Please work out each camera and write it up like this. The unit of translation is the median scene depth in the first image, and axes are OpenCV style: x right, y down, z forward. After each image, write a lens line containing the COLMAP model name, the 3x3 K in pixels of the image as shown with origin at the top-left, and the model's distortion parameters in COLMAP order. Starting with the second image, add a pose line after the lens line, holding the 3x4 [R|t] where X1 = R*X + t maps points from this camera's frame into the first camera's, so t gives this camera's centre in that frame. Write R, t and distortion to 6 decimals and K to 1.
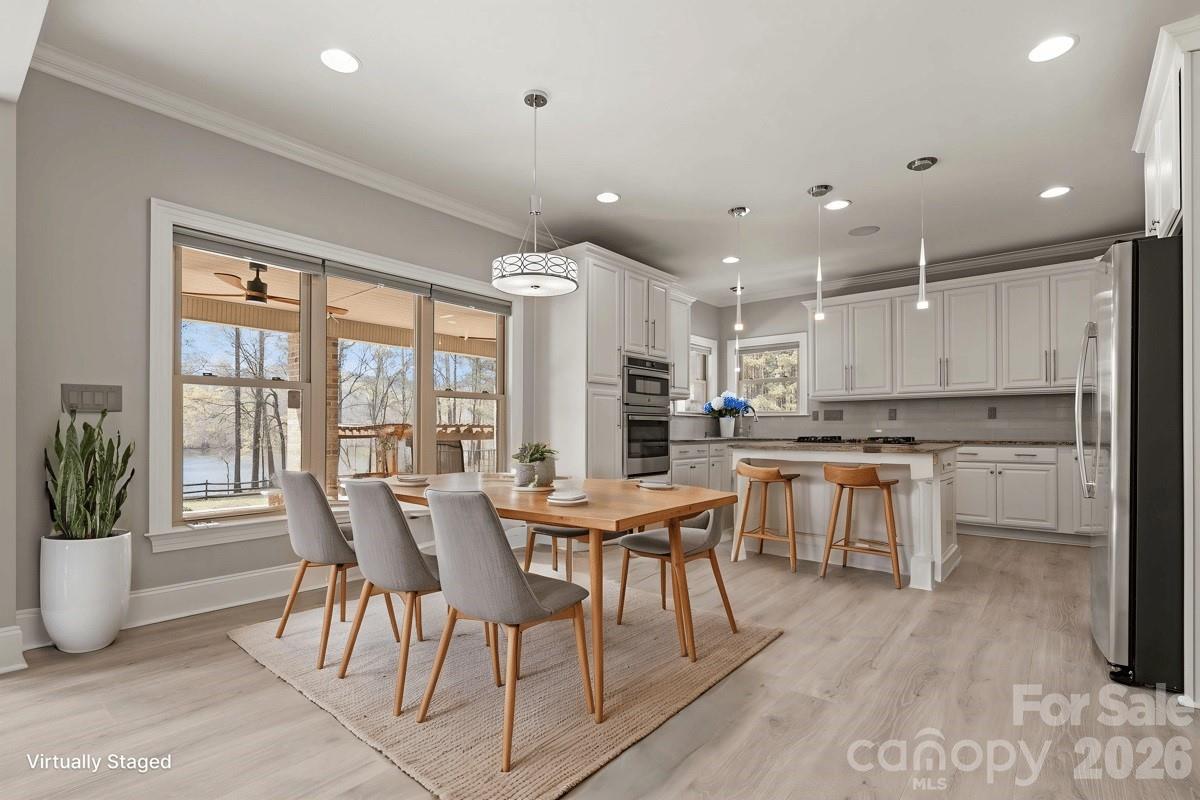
lens RADIAL K [[566.9, 0, 623.3], [0, 566.9, 430.5], [0, 0, 1]] dist [-0.001061, 0.000007]
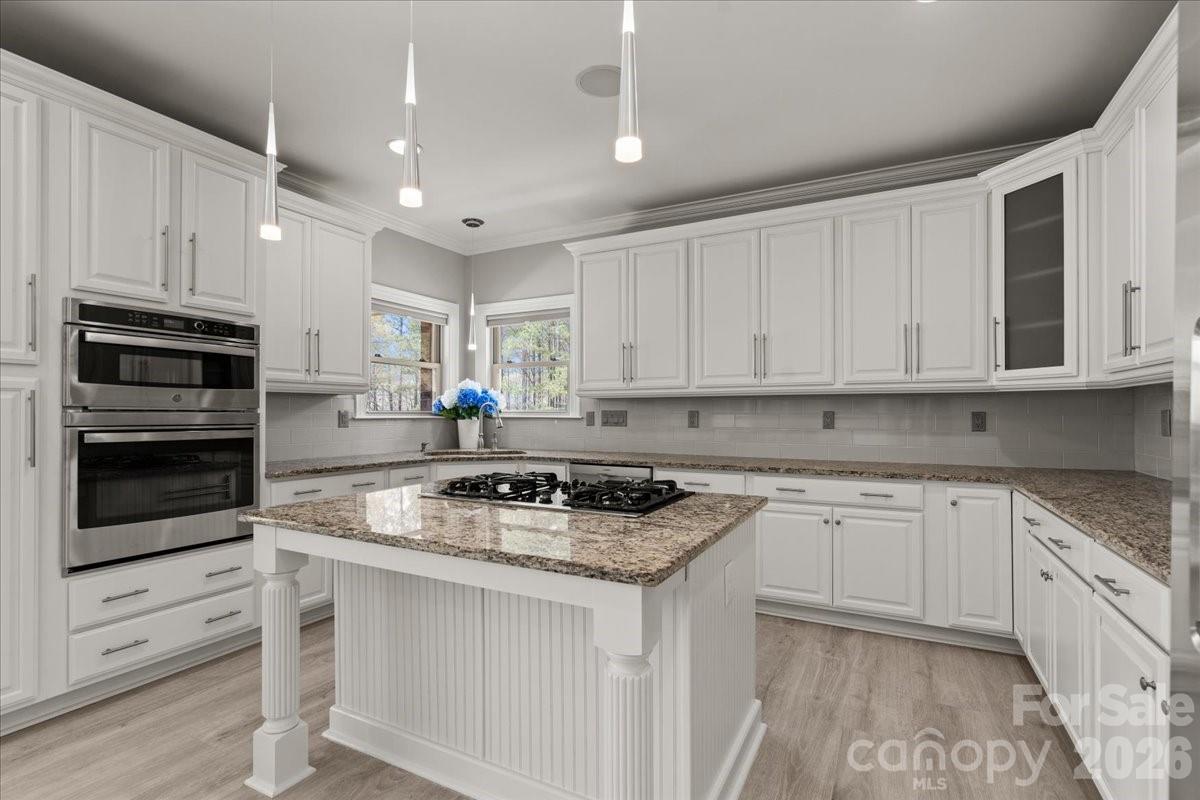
lens RADIAL K [[555.0, 0, 603.0], [0, 555.0, 417.3], [0, 0, 1]] dist [-0.011222, 0.000292]
pose [[0.984507, 0.002983, 0.175320, 0.287777], [-0.003747, 0.999985, 0.004032, -0.036566], [-0.175305, -0.004627, 0.984503, 0.424426]]
